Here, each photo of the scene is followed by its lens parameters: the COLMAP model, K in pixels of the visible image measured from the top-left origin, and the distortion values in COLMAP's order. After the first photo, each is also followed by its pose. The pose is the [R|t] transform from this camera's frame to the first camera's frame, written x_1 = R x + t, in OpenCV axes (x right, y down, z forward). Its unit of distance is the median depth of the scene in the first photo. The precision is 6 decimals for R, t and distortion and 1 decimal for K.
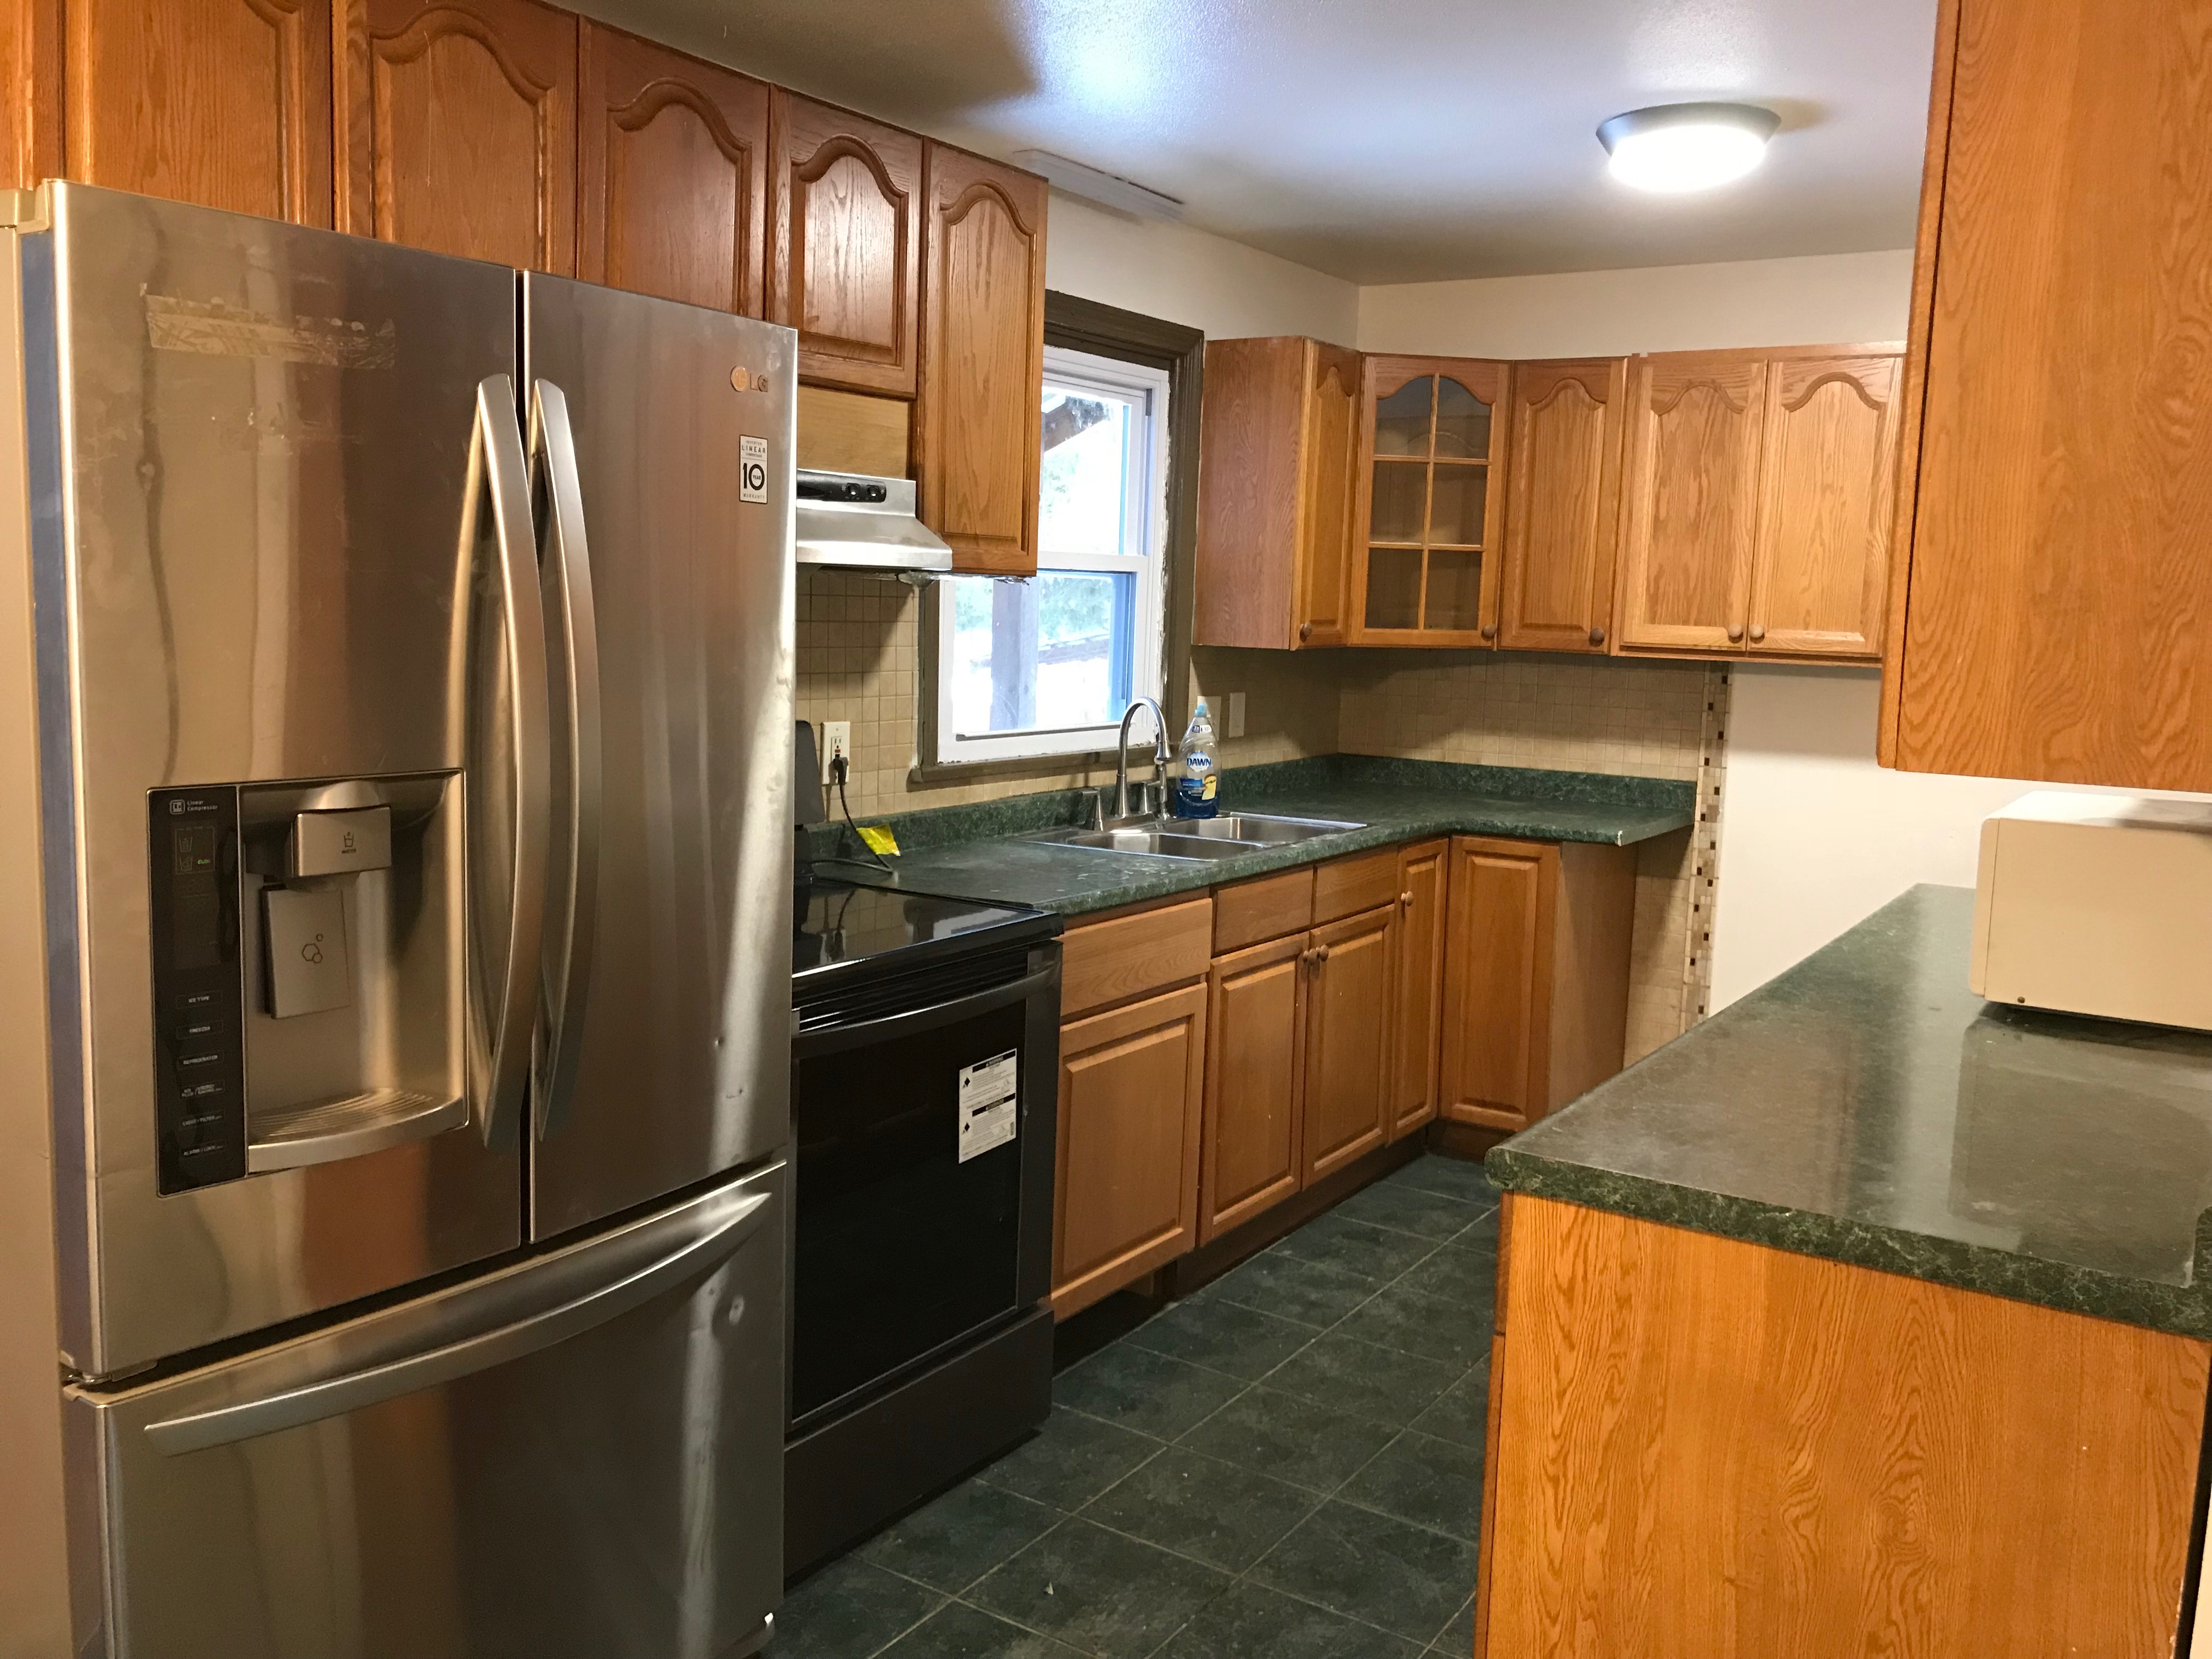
lens RADIAL K [[1831.6, 0, 1106.0], [0, 1831.6, 829.5], [0, 0, 1]] dist [0.015047, 0.006454]
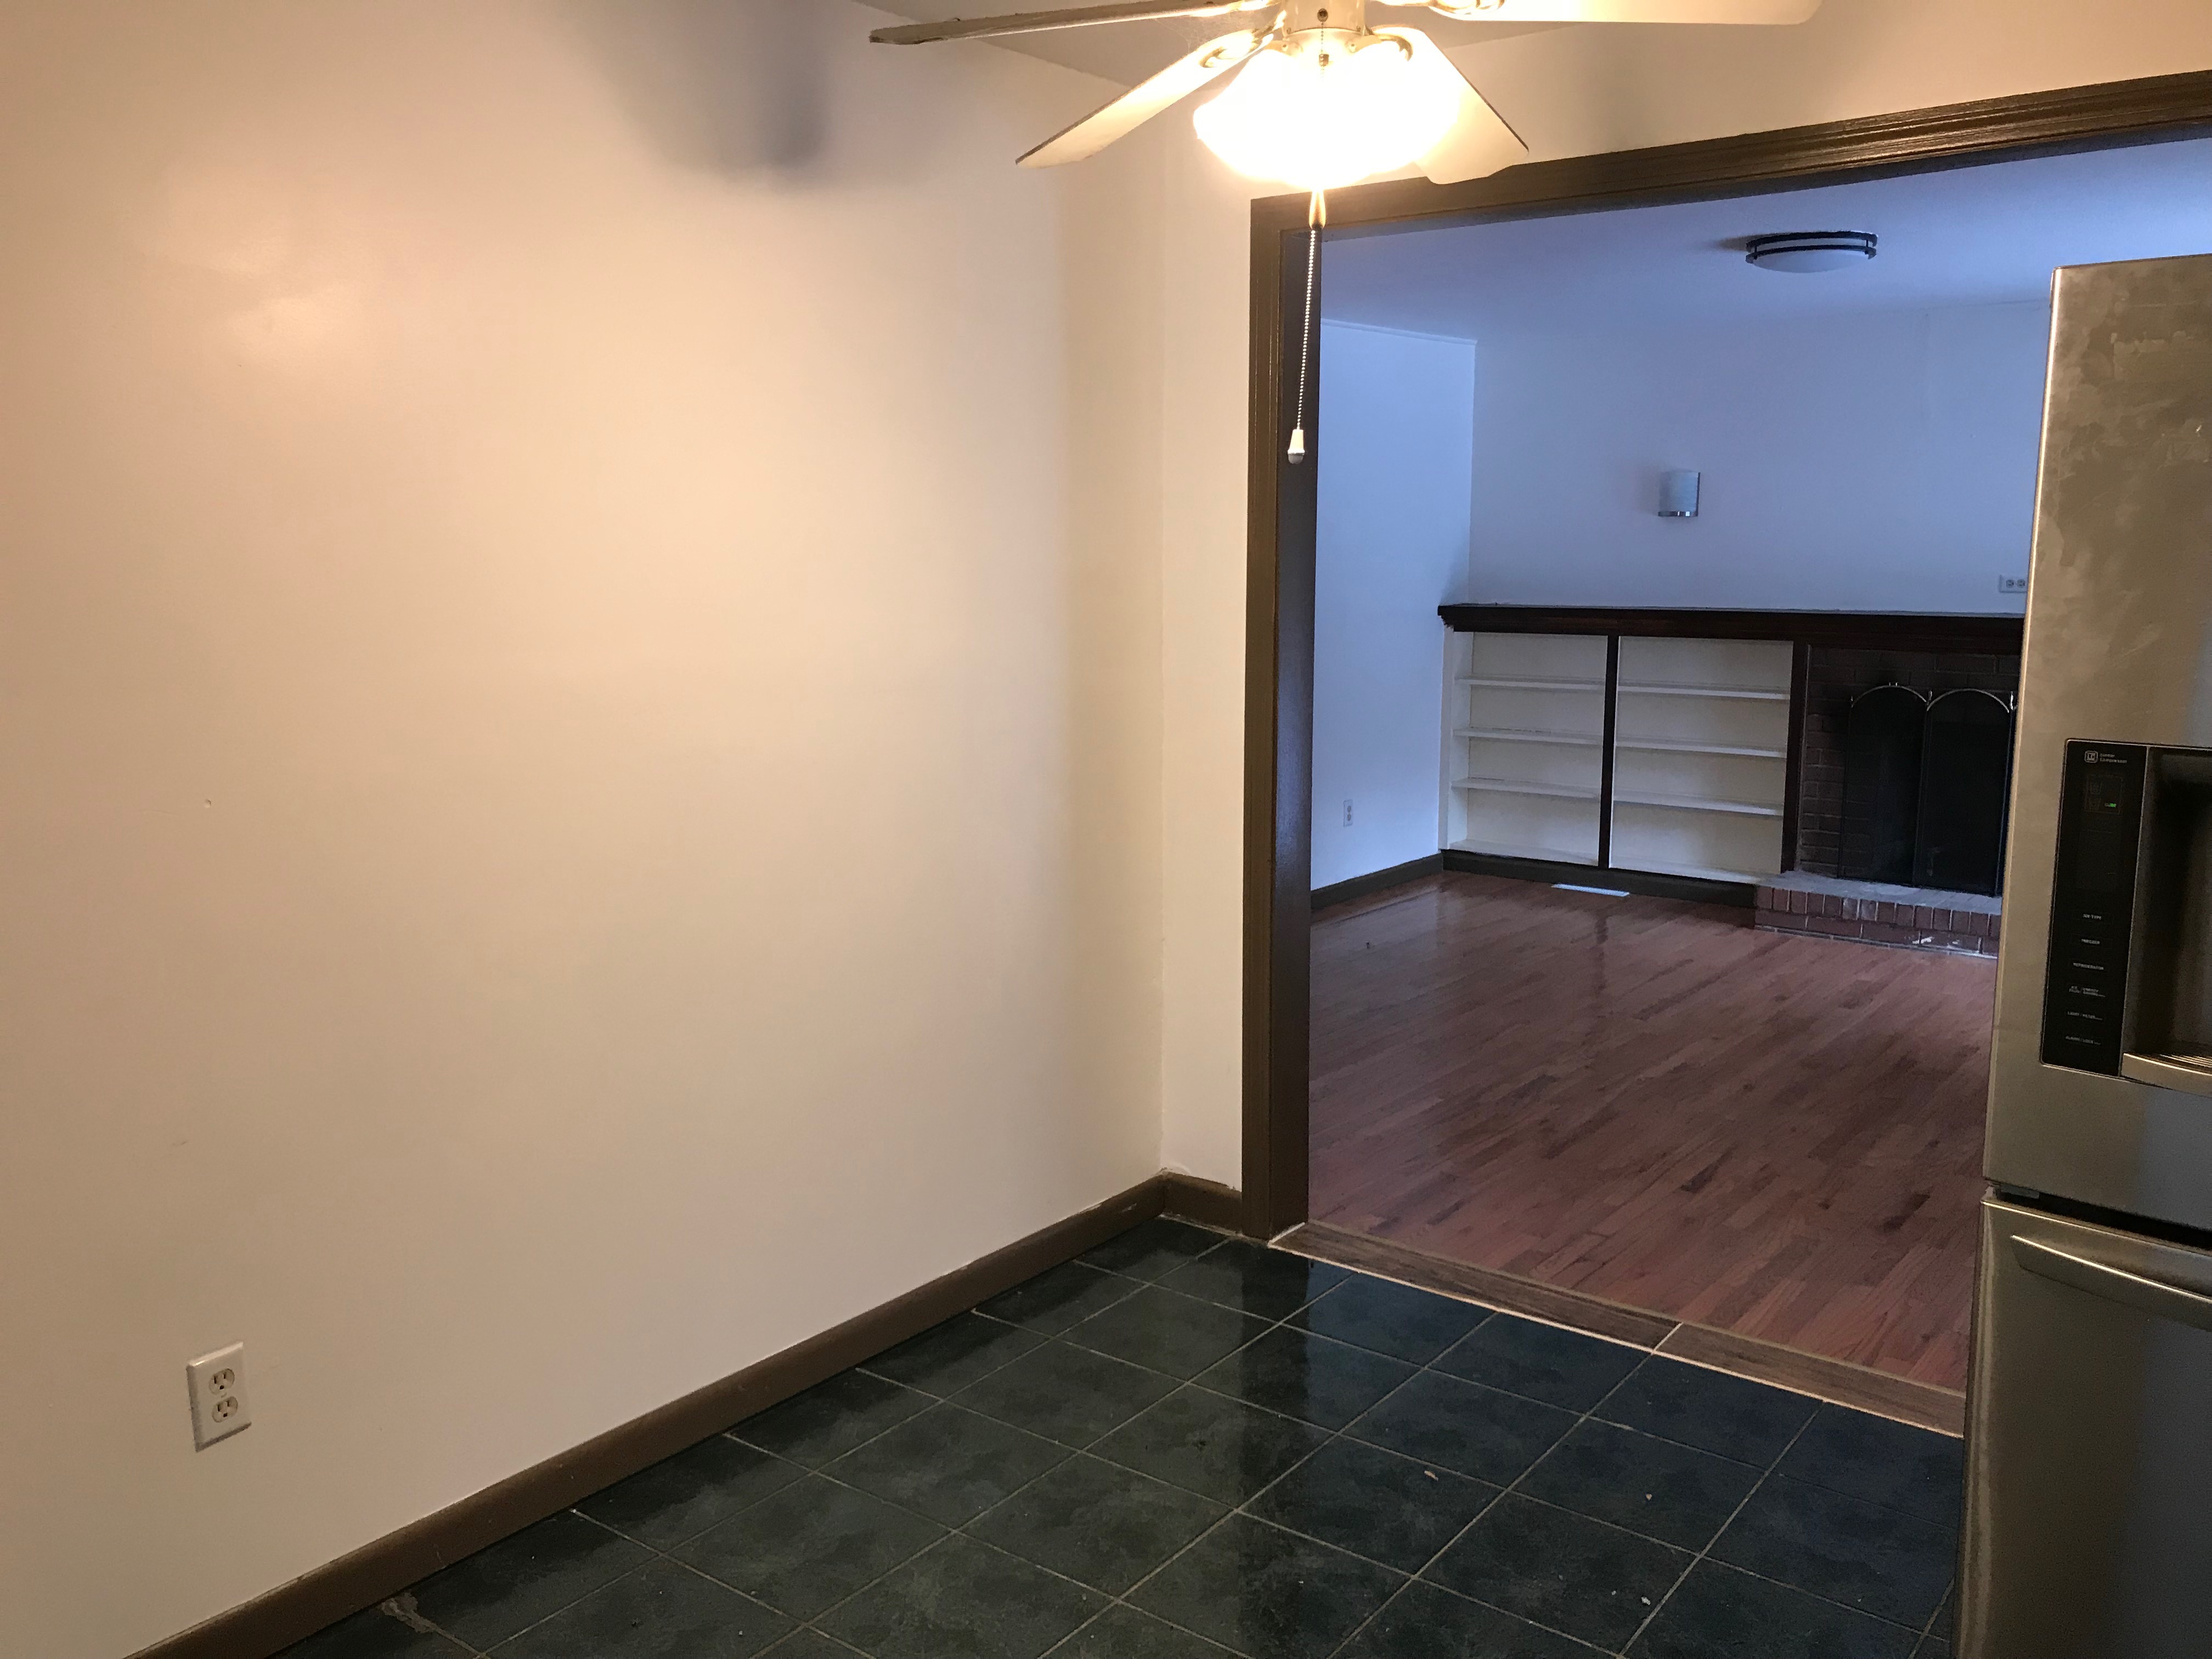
lens RADIAL K [[1831.6, 0, 1106.0], [0, 1831.6, 829.5], [0, 0, 1]] dist [0.015047, 0.006454]
pose [[-0.076647, 0.122027, -0.989563, 0.761392], [-0.120989, 0.984010, 0.130713, -0.045108], [0.989690, 0.129745, -0.060657, 0.421686]]
